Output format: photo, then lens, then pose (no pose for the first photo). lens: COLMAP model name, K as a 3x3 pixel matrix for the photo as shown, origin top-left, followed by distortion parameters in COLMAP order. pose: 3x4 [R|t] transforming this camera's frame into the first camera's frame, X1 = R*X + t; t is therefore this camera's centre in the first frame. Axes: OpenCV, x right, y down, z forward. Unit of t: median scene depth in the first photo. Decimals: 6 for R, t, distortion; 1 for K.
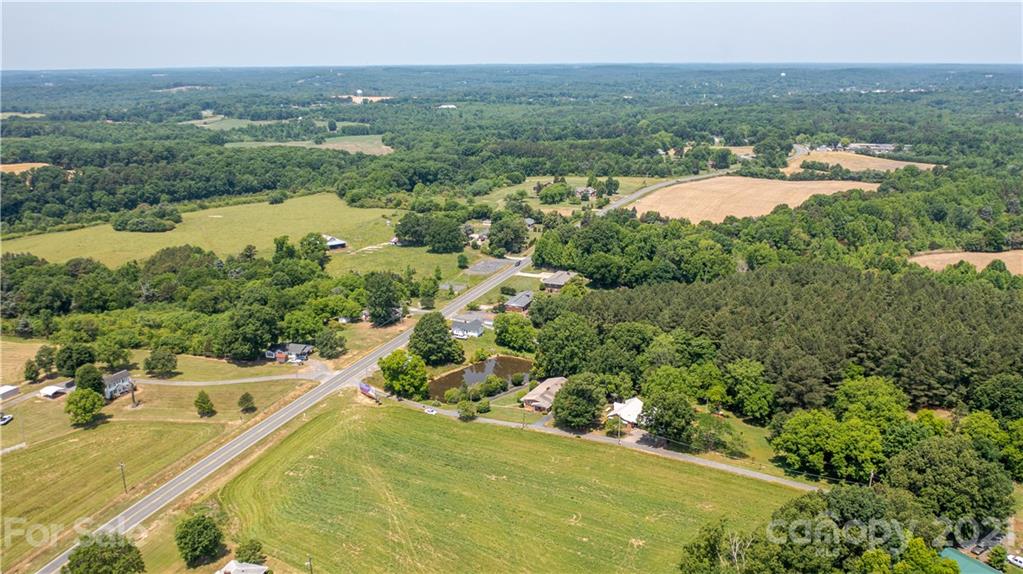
lens RADIAL K [[841.0, 0, 511.5], [0, 841.0, 285.7], [0, 0, 1]] dist [-0.015186, -0.001944]
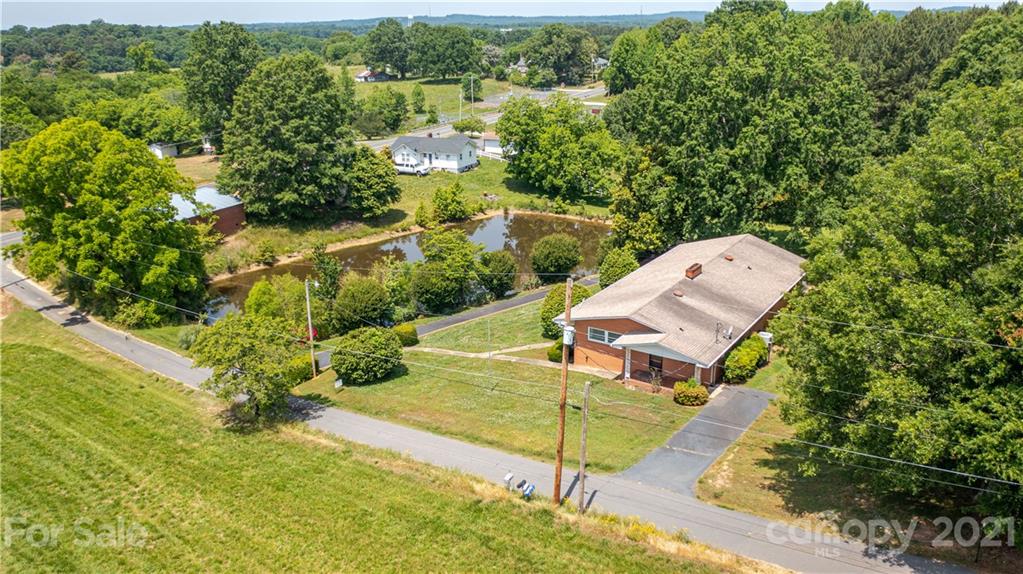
lens RADIAL K [[841.0, 0, 510.9], [0, 841.0, 287.7], [0, 0, 1]] dist [-0.015186, -0.001944]
pose [[0.996809, 0.014112, -0.078570, 0.014224], [-0.010202, 0.998700, 0.049952, 0.108166], [0.079173, -0.048991, 0.995656, 0.737014]]
